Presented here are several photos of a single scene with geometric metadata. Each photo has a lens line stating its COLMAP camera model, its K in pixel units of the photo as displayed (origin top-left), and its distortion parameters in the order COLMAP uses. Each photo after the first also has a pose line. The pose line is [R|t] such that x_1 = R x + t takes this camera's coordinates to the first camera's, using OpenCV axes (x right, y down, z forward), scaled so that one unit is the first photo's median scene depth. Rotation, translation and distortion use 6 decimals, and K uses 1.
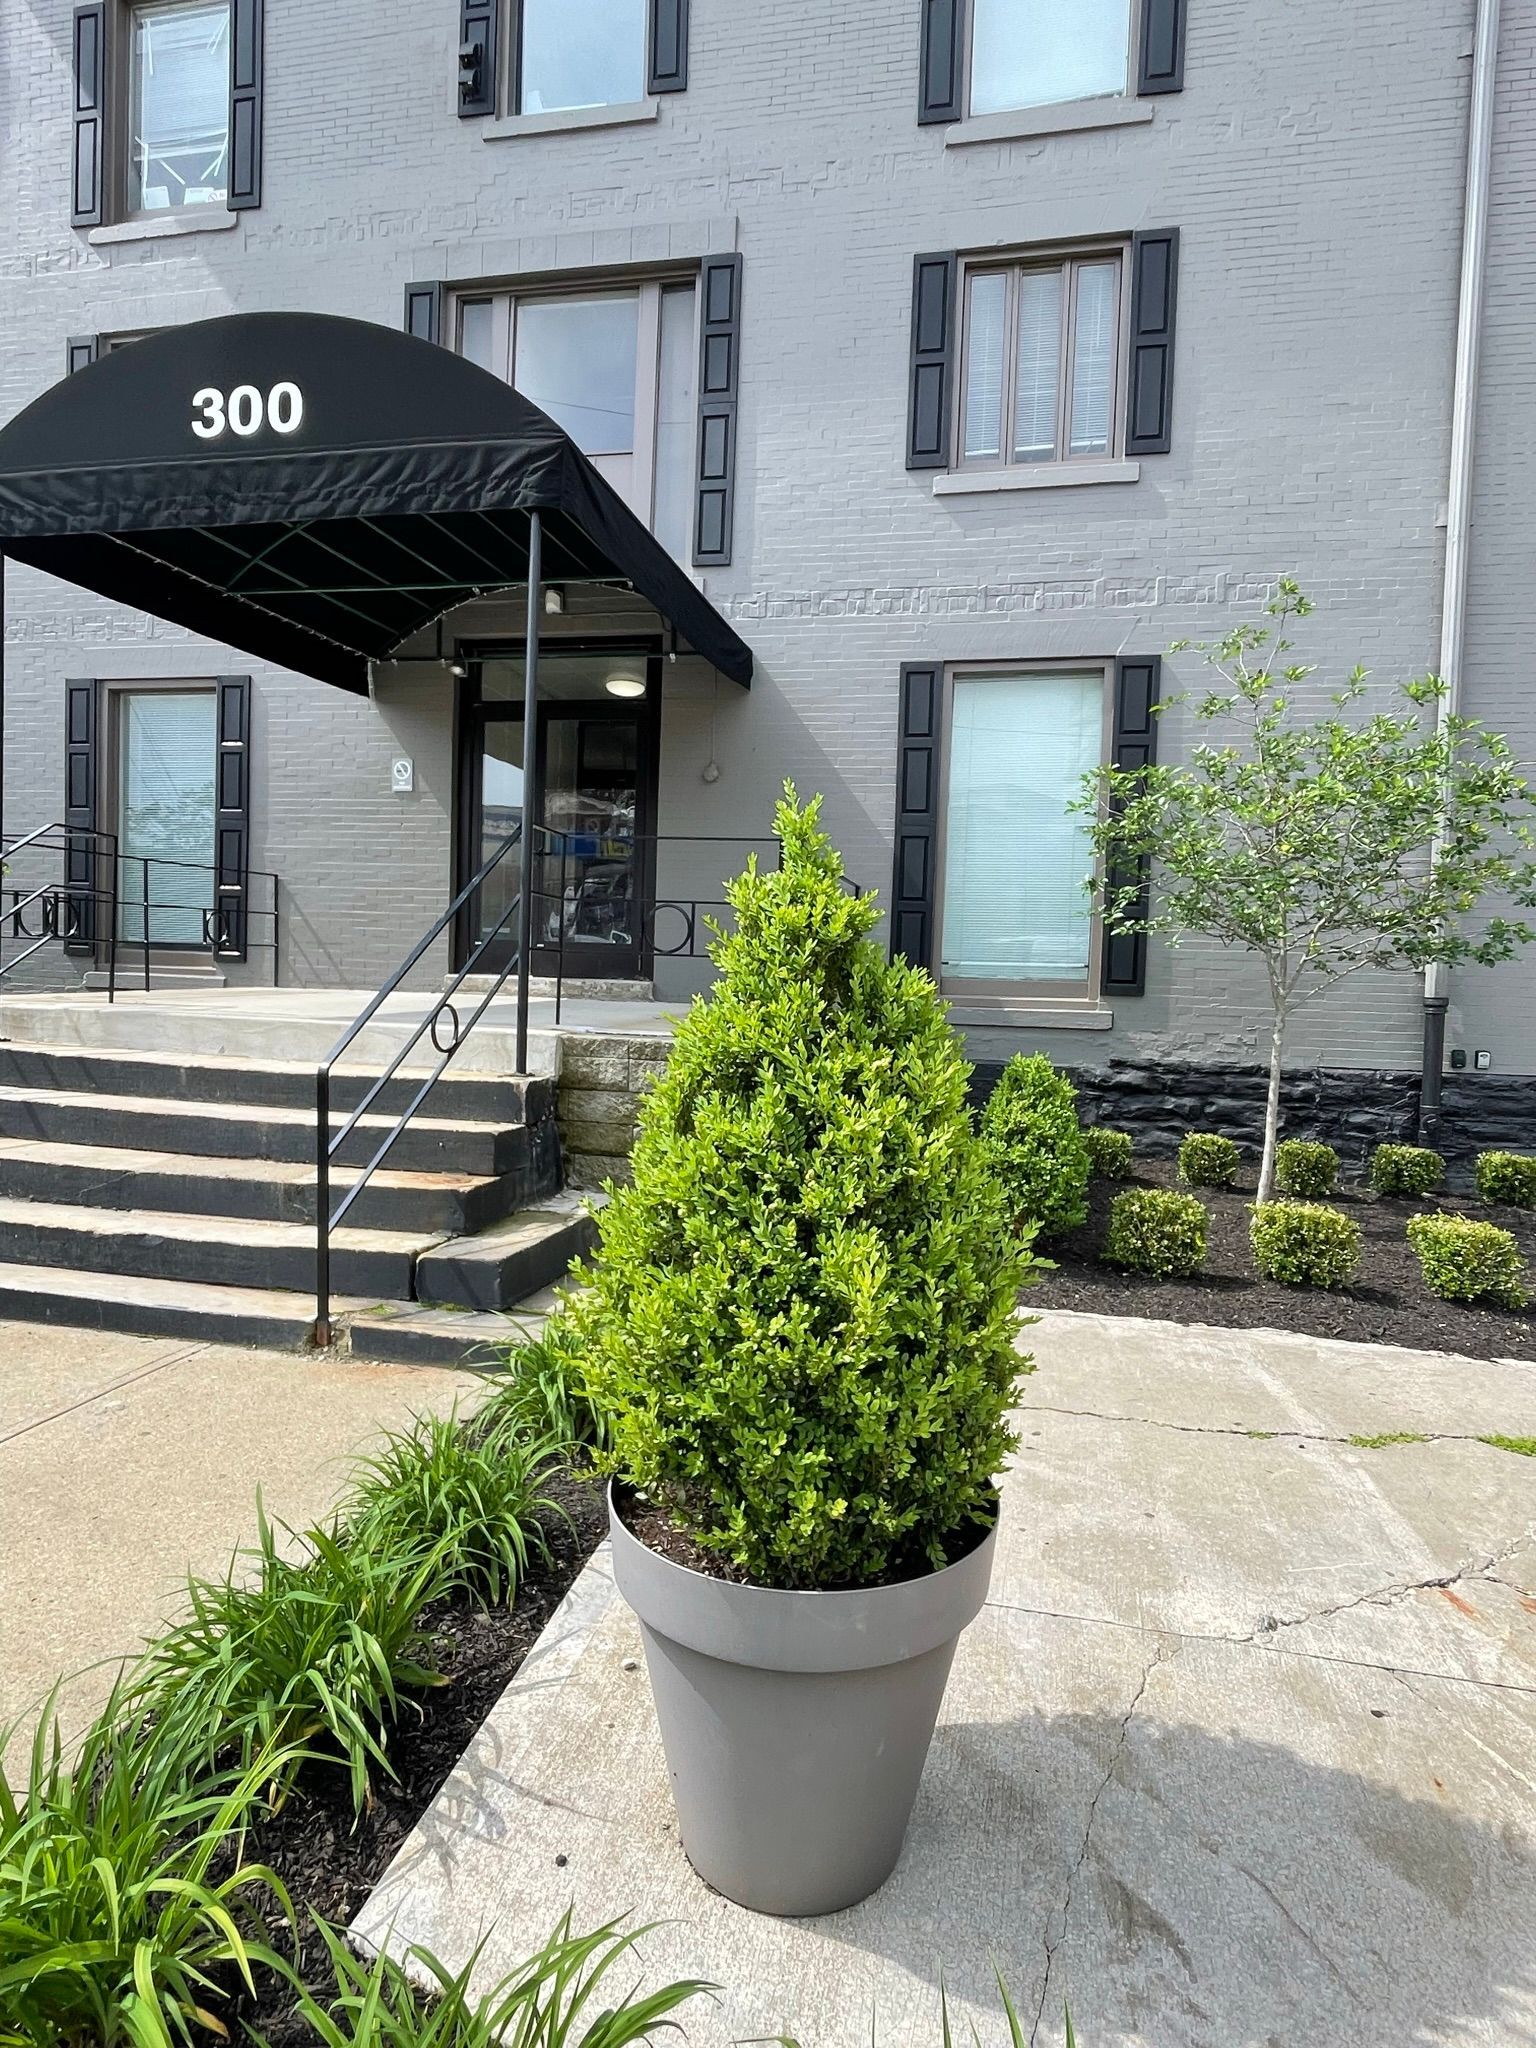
lens RADIAL K [[1133.1, 0, 791.0], [0, 1133.1, 991.5], [0, 0, 1]] dist [-0.001578, -0.000491]
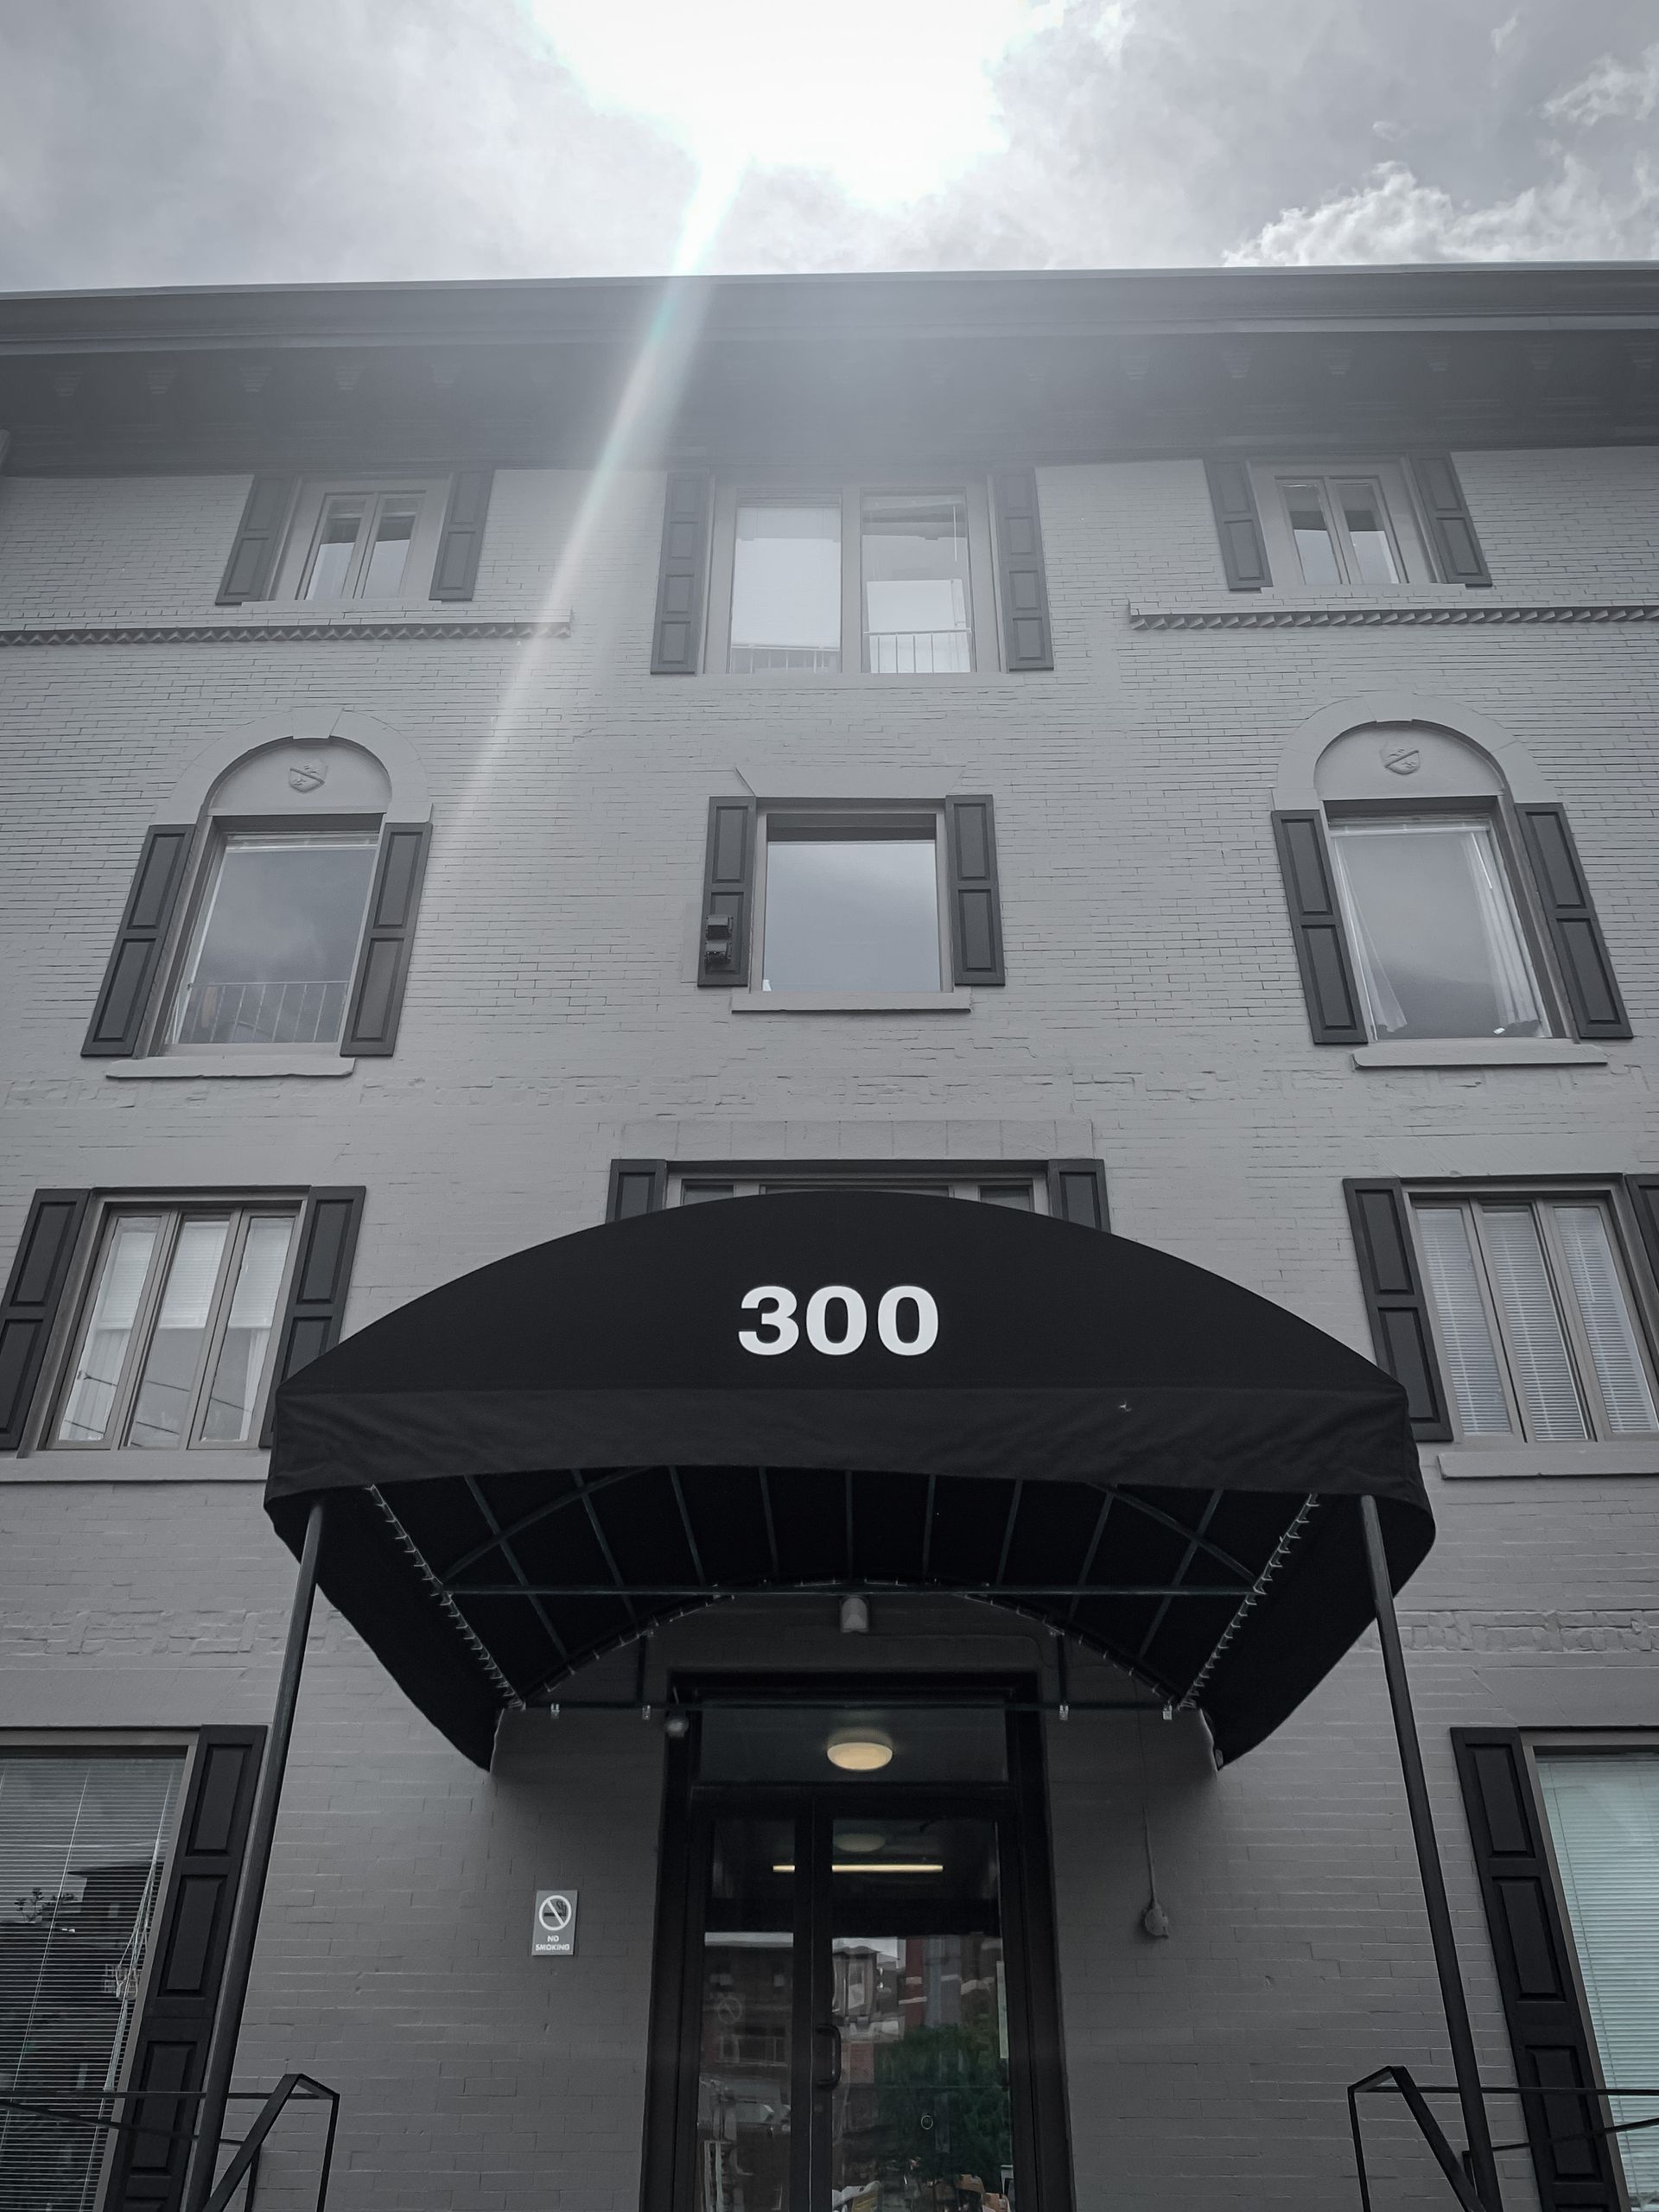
lens RADIAL K [[1675.7, 0, 829.5], [0, 1675.7, 1106.0], [0, 0, 1]] dist [0.000496, -0.000132]
pose [[0.982766, 0.078493, 0.167363, -0.423107], [0.032342, 0.818398, -0.573741, -0.052217], [-0.182004, 0.569266, 0.801755, 0.126204]]
